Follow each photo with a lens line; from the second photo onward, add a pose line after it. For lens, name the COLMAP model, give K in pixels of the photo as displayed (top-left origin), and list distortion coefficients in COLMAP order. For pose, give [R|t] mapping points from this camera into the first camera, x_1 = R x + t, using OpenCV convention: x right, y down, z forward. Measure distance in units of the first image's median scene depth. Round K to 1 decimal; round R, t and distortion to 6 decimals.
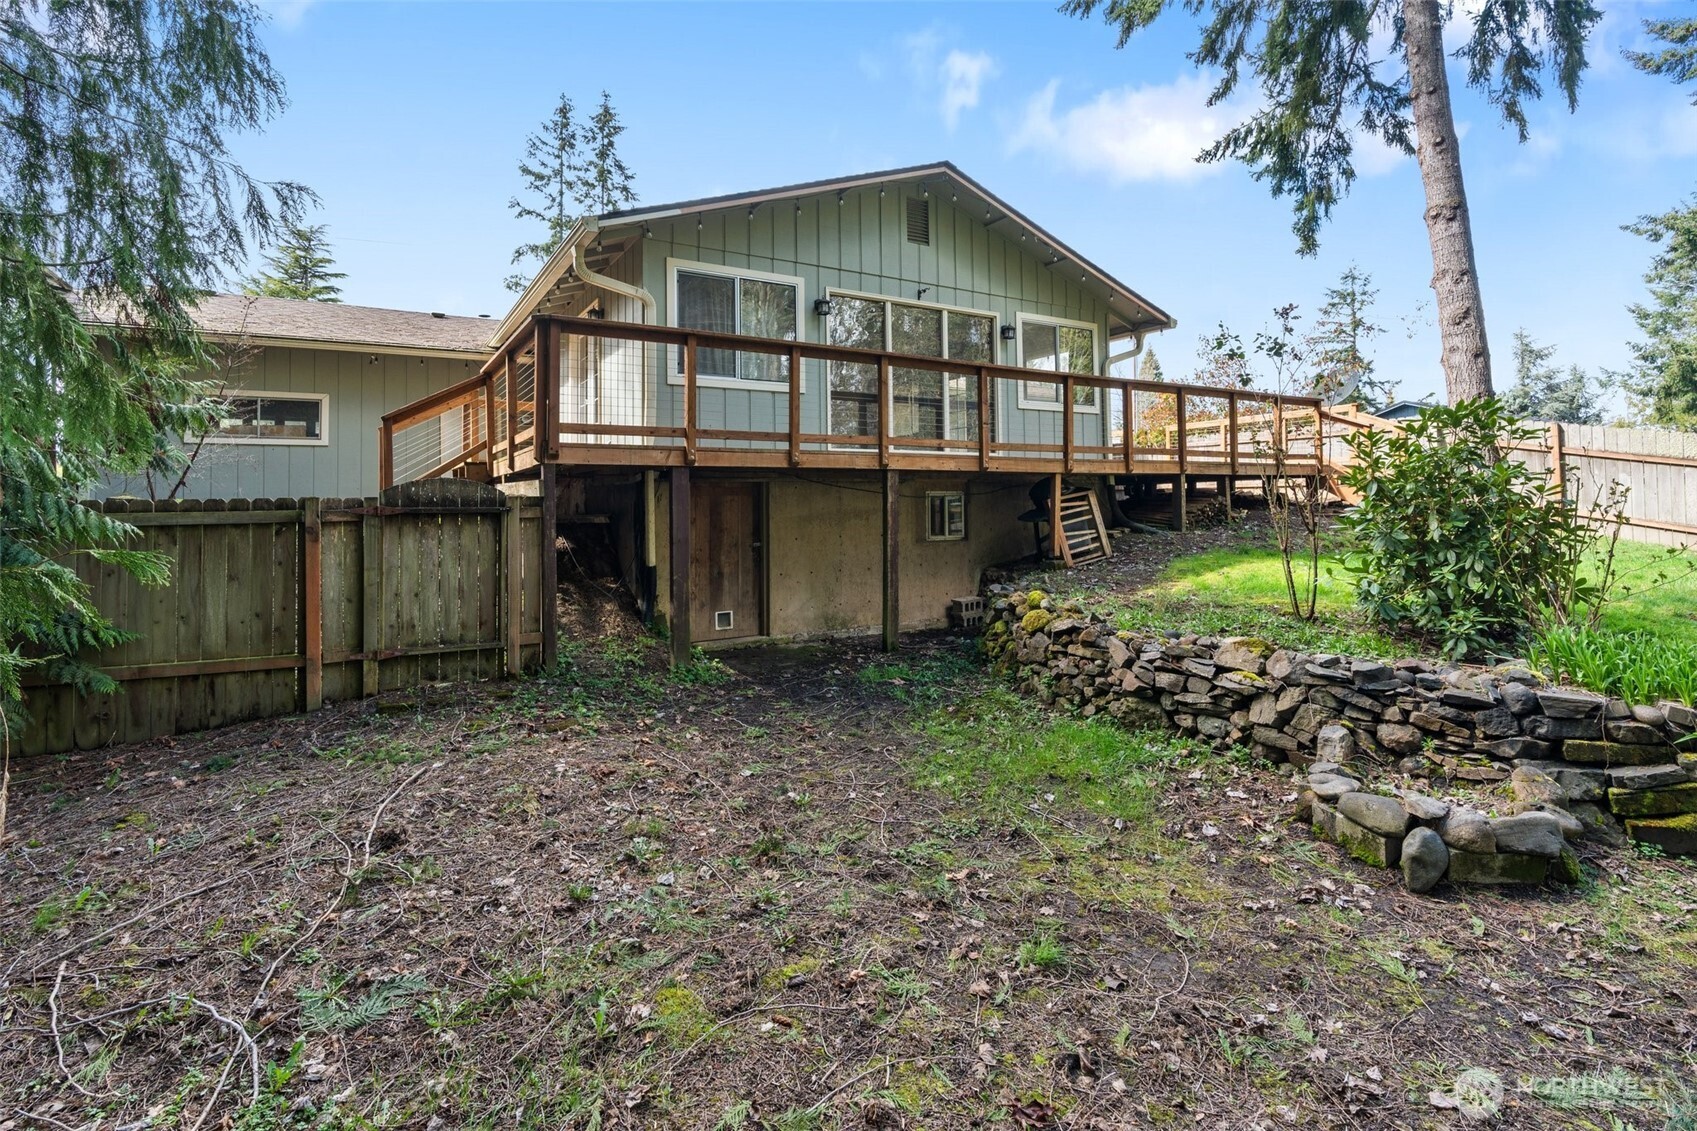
lens RADIAL K [[759.8, 0, 837.1], [0, 759.8, 490.5], [0, 0, 1]] dist [-0.006089, 0.002115]
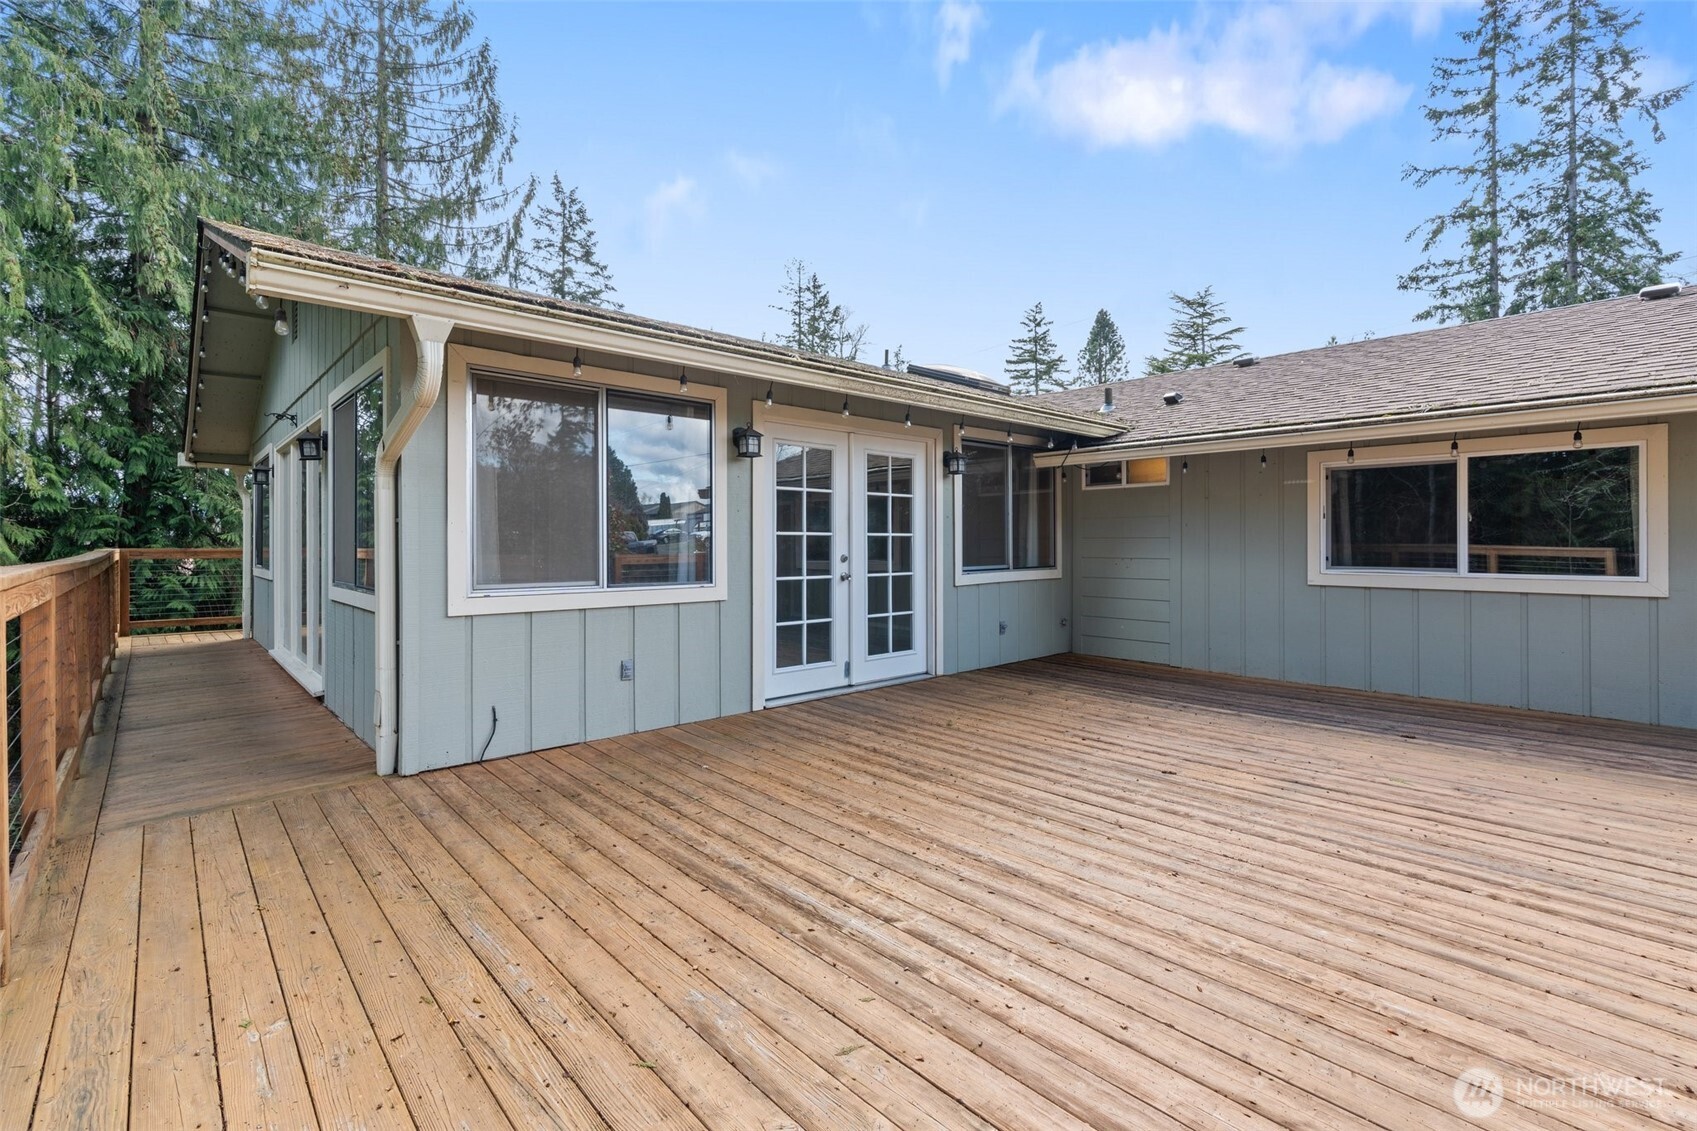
lens RADIAL K [[759.8, 0, 844.7], [0, 759.8, 545.9], [0, 0, 1]] dist [-0.006089, 0.002115]
pose [[0.207233, 0.018538, -0.978116, 0.819185], [0.013388, 0.999673, 0.021783, -0.158056], [0.978200, -0.017609, 0.206917, 1.304171]]
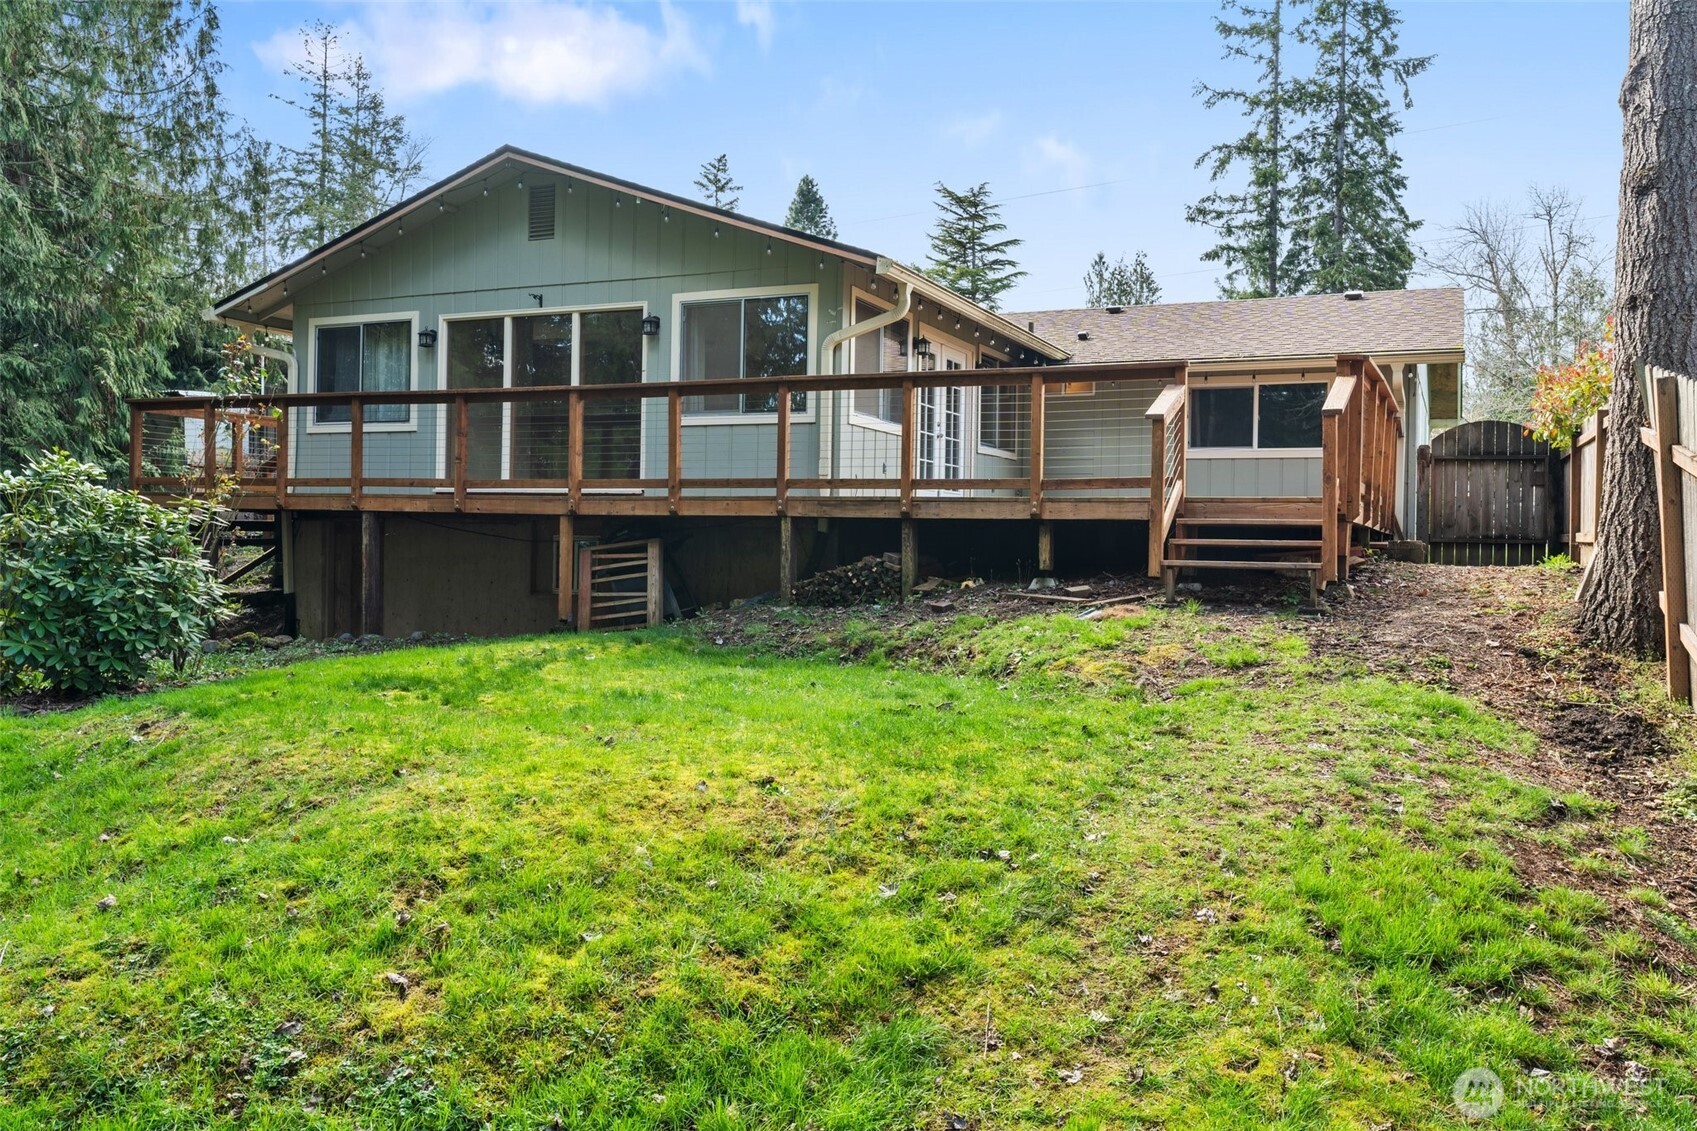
lens RADIAL K [[1320.2, 0, 855.9], [0, 1320.2, 552.6], [0, 0, 1]] dist [0.001971, 0.005285]
pose [[0.577275, 0.031340, -0.815948, 1.484428], [-0.015583, 0.999504, 0.027365, -0.024706], [0.816401, -0.003082, 0.577477, 0.435574]]
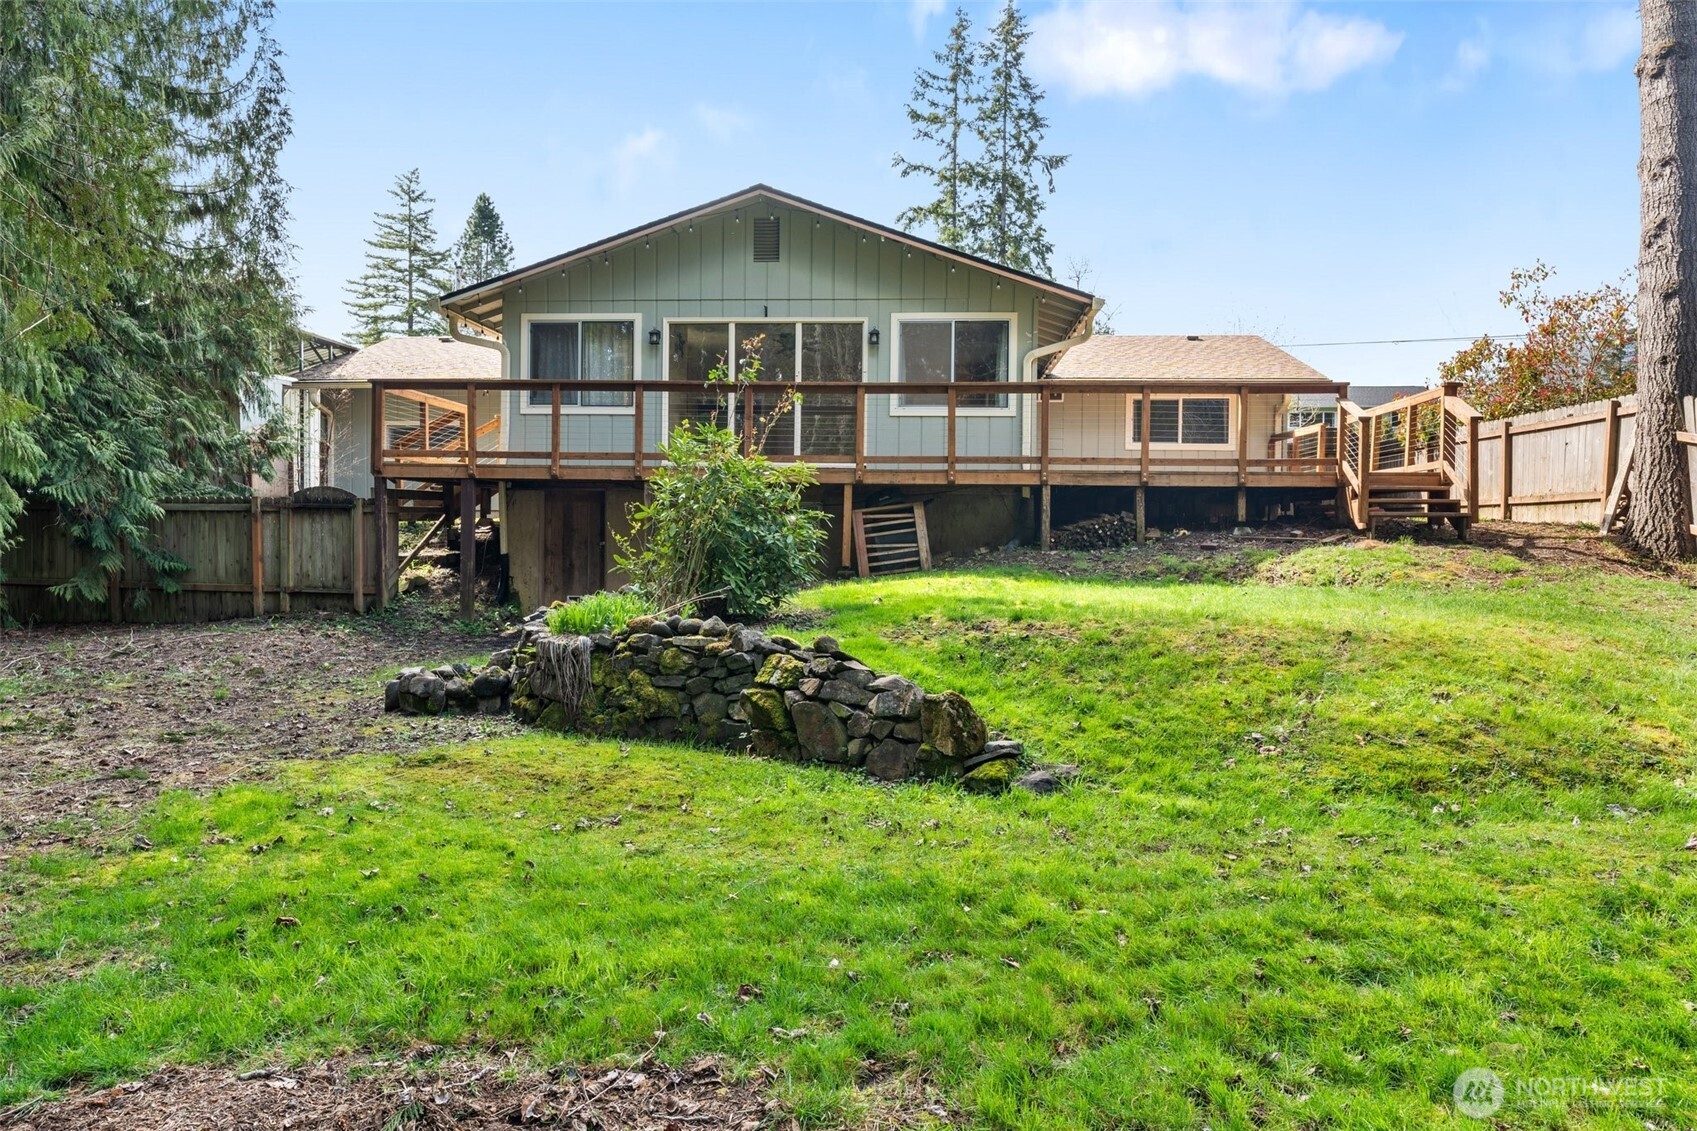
lens RADIAL K [[1114.1, 0, 855.2], [0, 1114.1, 565.3], [0, 0, 1]] dist [0.004457, 0.001564]
pose [[0.821568, 0.041986, -0.568562, 1.071846], [-0.015390, 0.998554, 0.051500, 0.007727], [0.569903, -0.033561, 0.821027, -0.188149]]
